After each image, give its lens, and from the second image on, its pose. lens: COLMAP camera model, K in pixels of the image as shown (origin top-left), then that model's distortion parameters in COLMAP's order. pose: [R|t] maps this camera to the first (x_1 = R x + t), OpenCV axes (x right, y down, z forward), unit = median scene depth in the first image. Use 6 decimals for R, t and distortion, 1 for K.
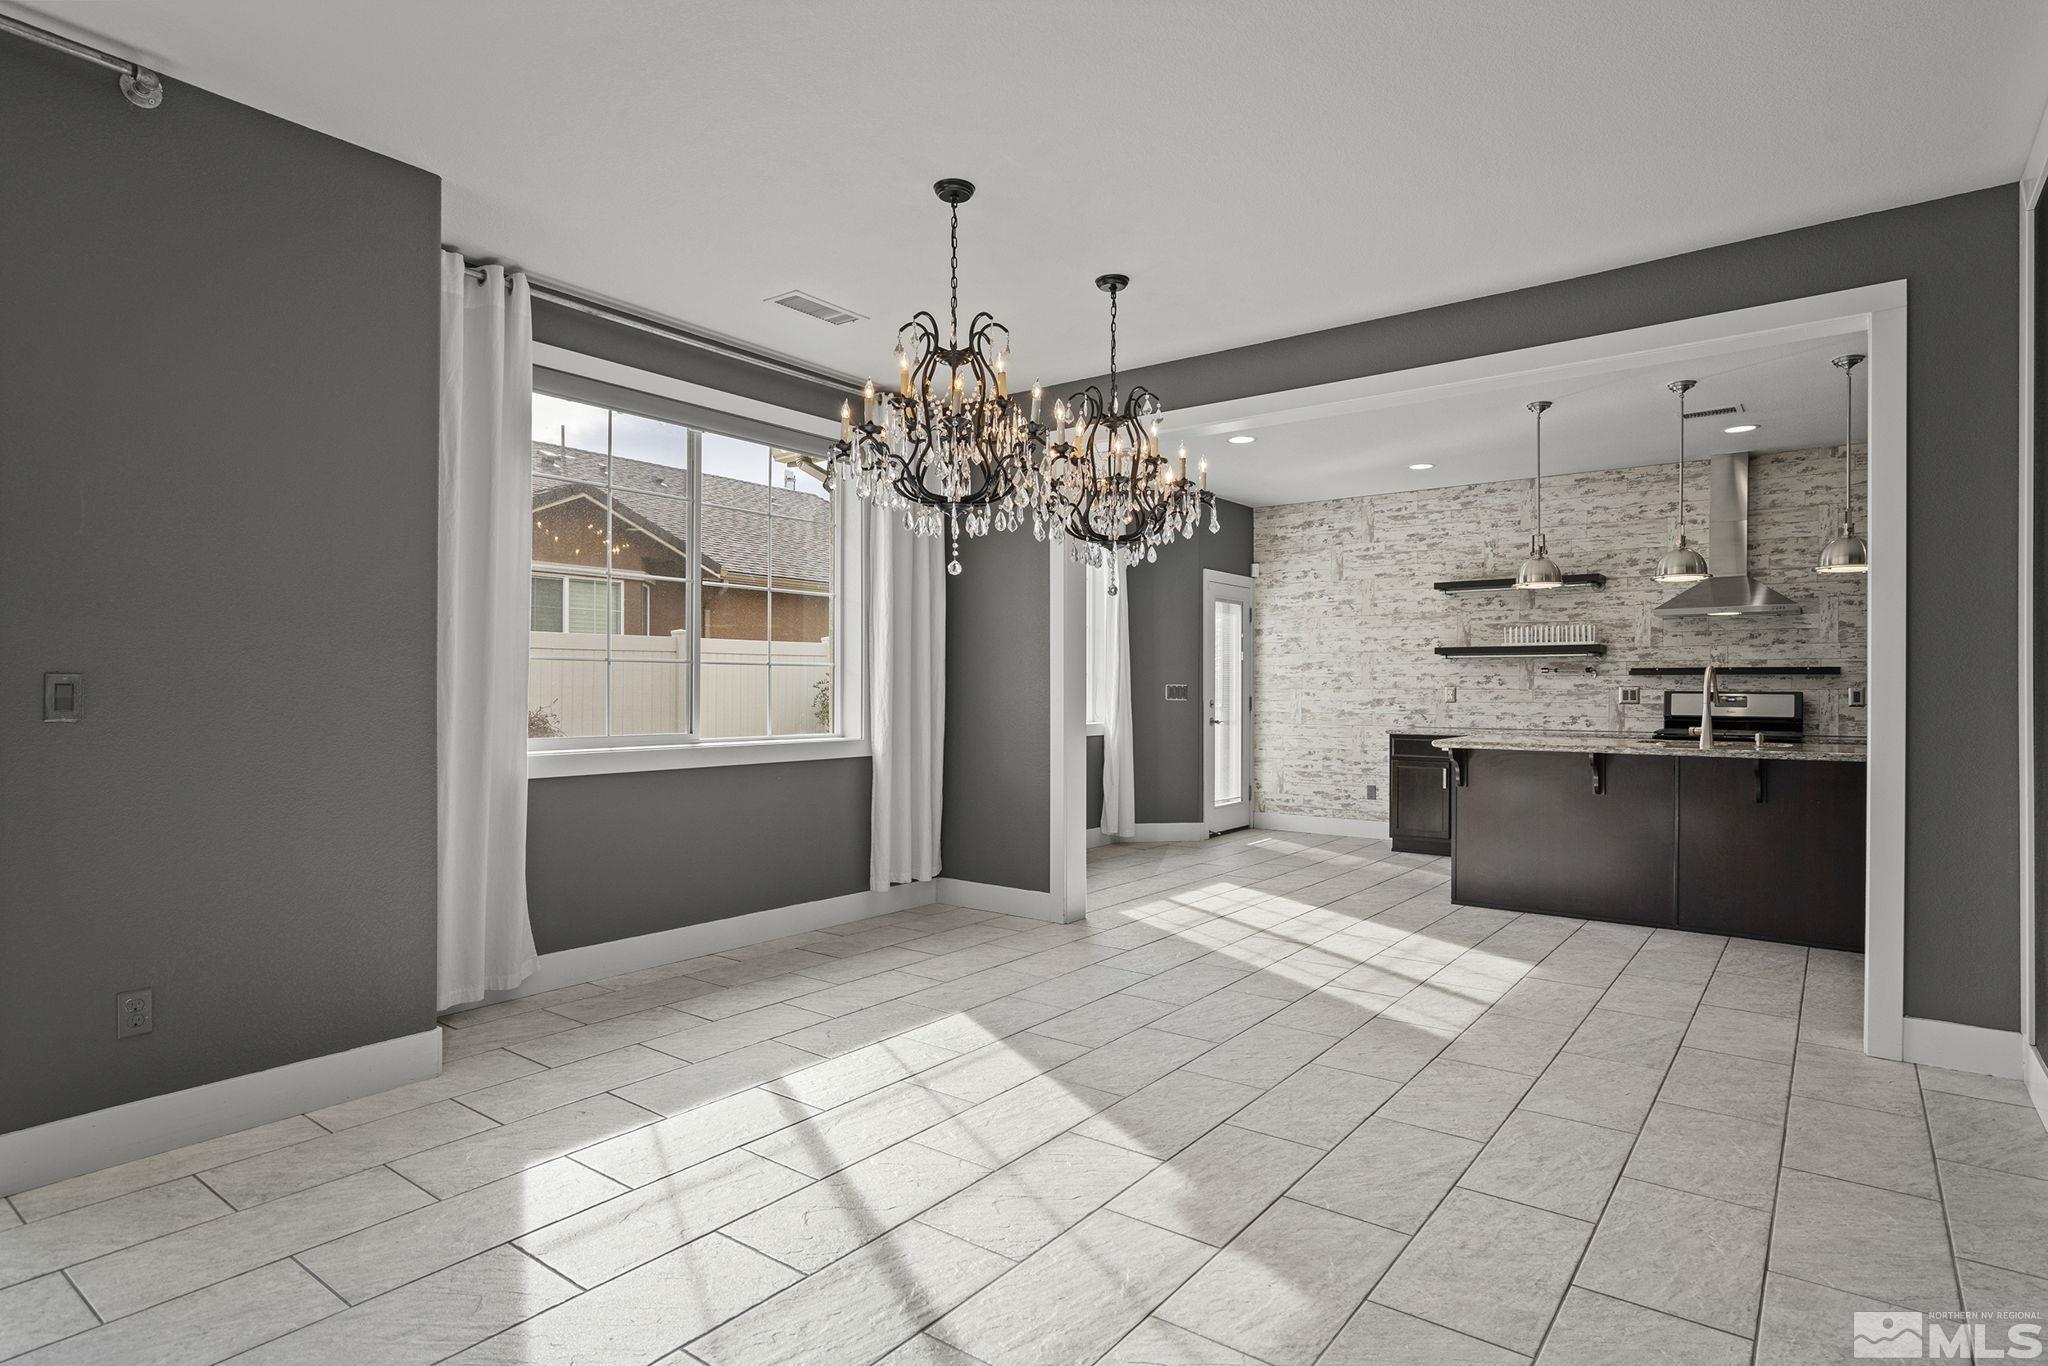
lens RADIAL K [[1077.7, 0, 1023.2], [0, 1077.7, 688.8], [0, 0, 1]] dist [0.002049, 0.000500]
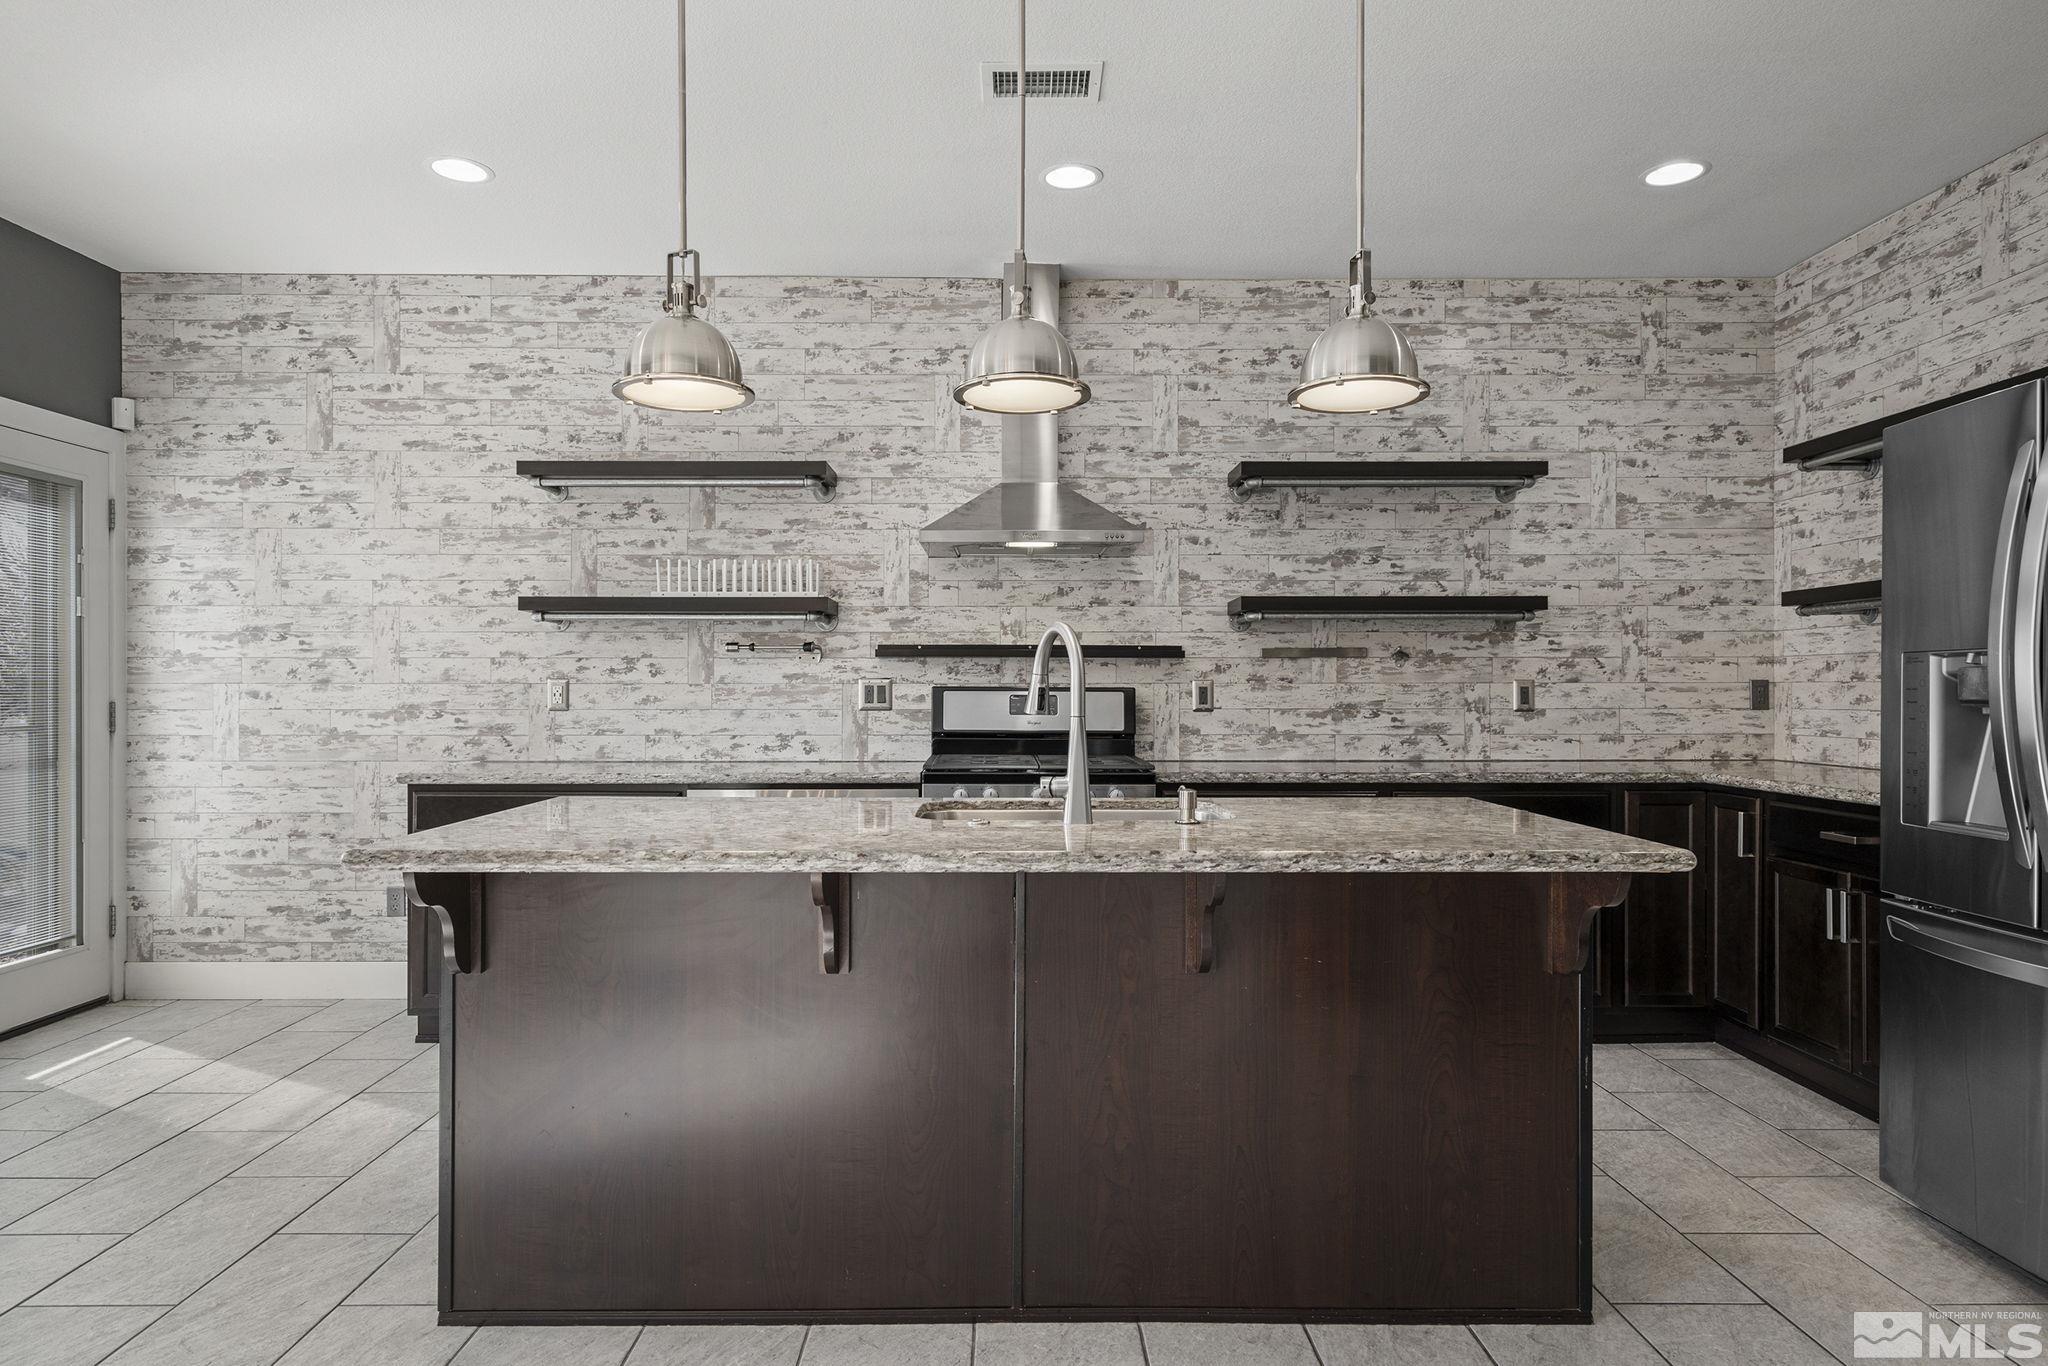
lens RADIAL K [[1189.4, 0, 1019.0], [0, 1189.4, 690.4], [0, 0, 1]] dist [0.004271, 0.002012]
pose [[0.790278, -0.003480, 0.612738, 0.249586], [0.001426, 0.999992, 0.003840, 0.001702], [-0.612746, -0.002161, 0.790277, 0.477723]]
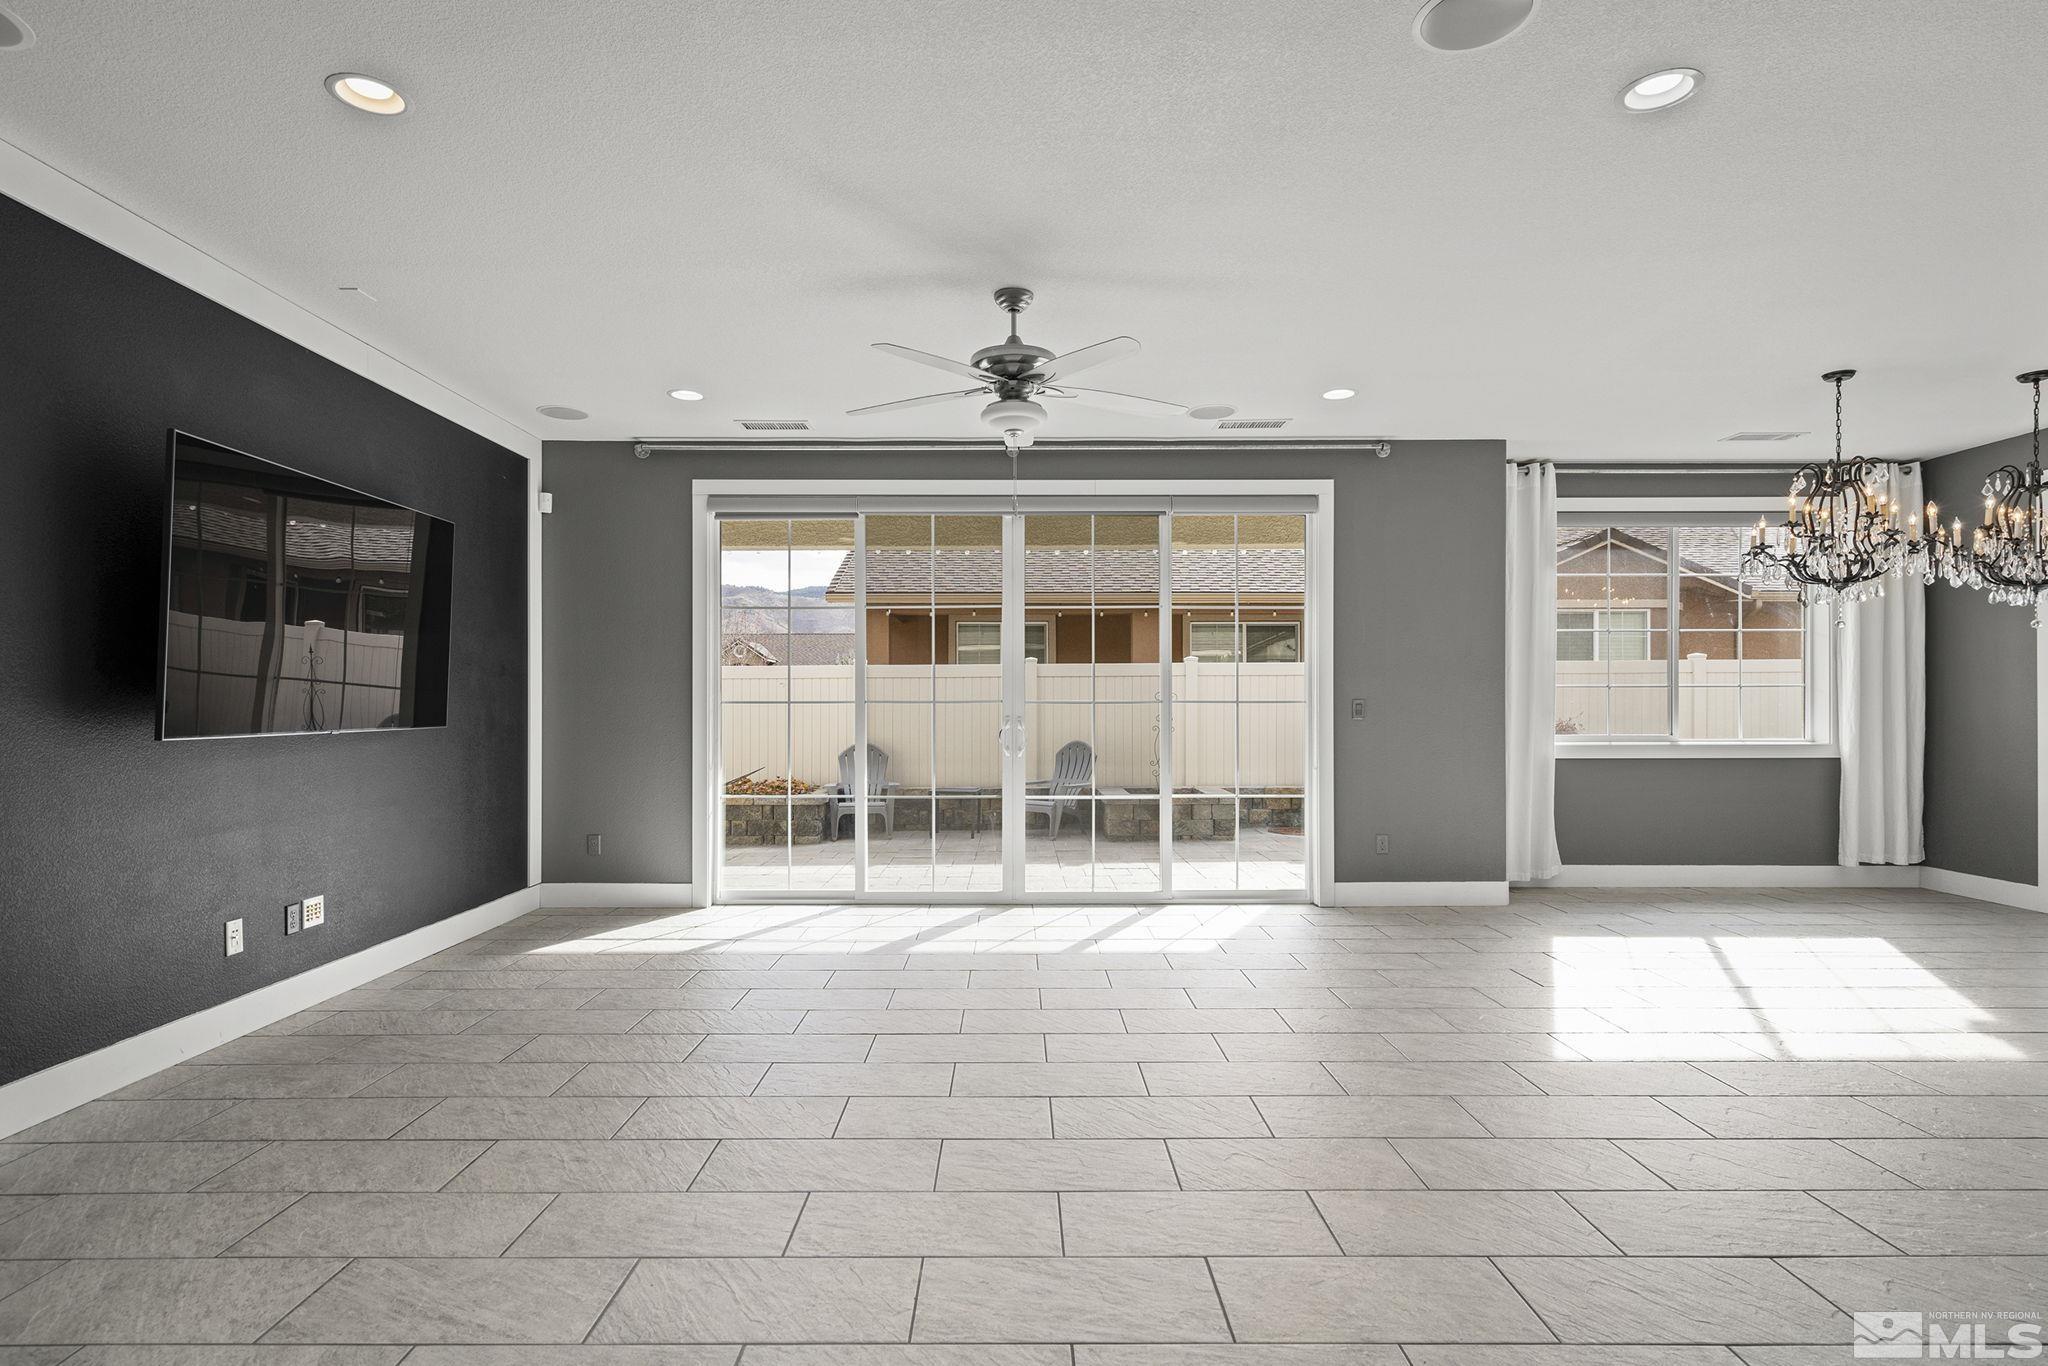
lens RADIAL K [[1046.6, 0, 1015.7], [0, 1046.6, 702.6], [0, 0, 1]] dist [0.007441, 0.001685]
pose [[0.607833, -0.005608, -0.794045, 0.181515], [0.004206, 0.999984, -0.003842, -0.000416], [0.794054, -0.001004, 0.607846, -0.366471]]
